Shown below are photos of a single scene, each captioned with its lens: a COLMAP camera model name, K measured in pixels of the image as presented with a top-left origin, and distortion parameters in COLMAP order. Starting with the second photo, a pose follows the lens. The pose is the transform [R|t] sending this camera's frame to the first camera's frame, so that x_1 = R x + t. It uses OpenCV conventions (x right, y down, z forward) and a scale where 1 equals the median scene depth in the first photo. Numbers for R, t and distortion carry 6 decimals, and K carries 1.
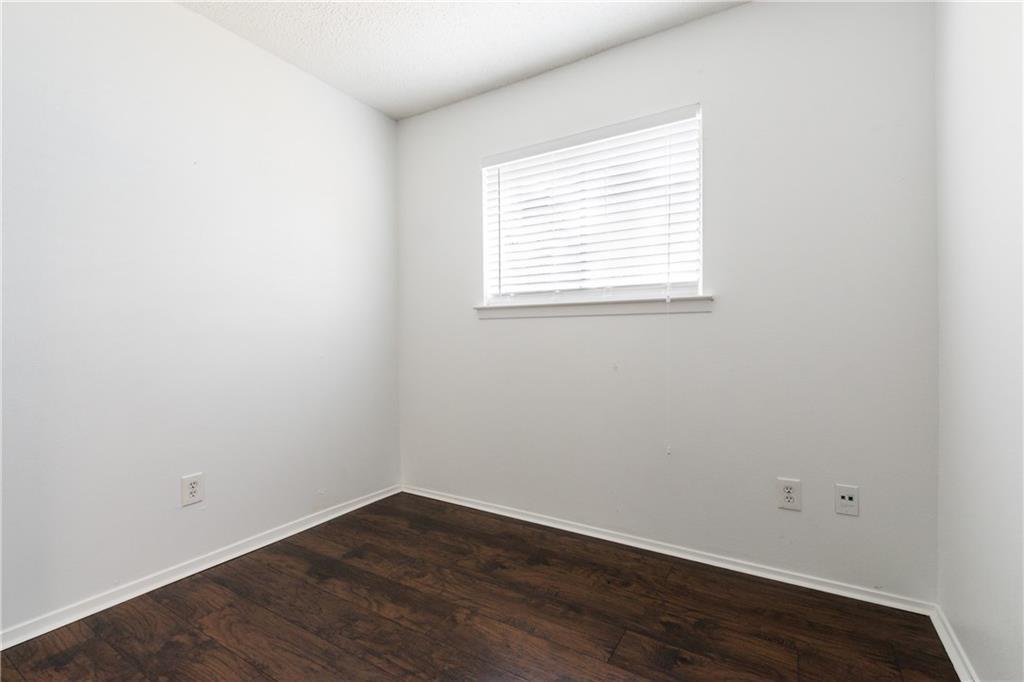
lens RADIAL K [[471.0, 0, 507.2], [0, 471.0, 343.4], [0, 0, 1]] dist [0.004128, -0.001254]
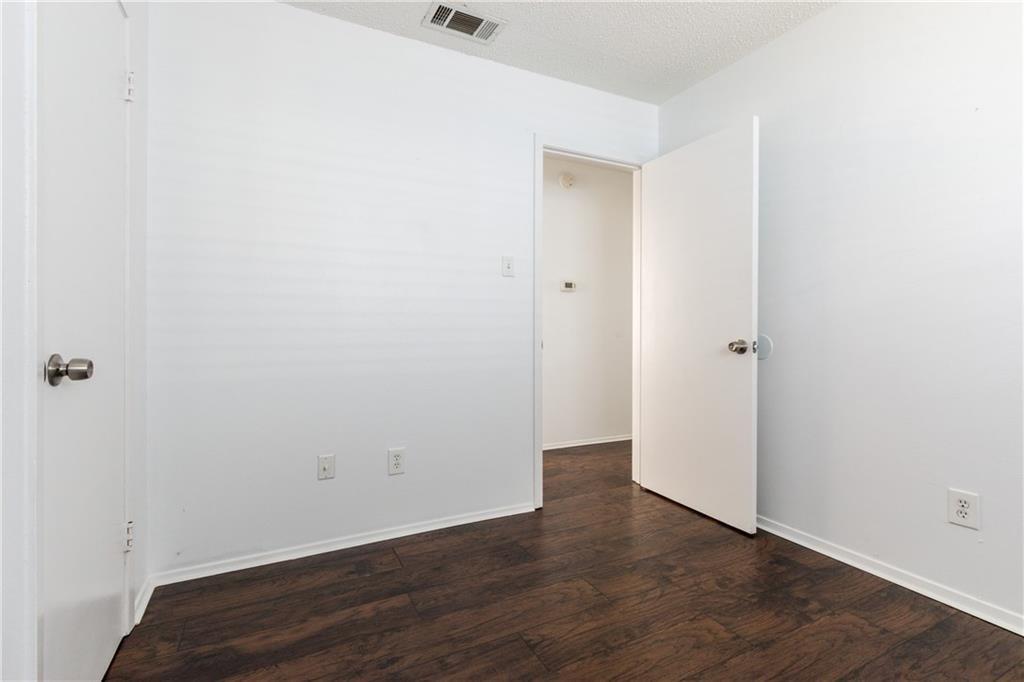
lens RADIAL K [[471.0, 0, 514.7], [0, 471.0, 338.8], [0, 0, 1]] dist [0.004128, -0.001254]
pose [[-0.532127, 0.022772, -0.846359, 0.564951], [-0.001931, 0.999603, 0.028109, -0.019726], [0.846663, 0.016592, -0.531871, 0.945689]]
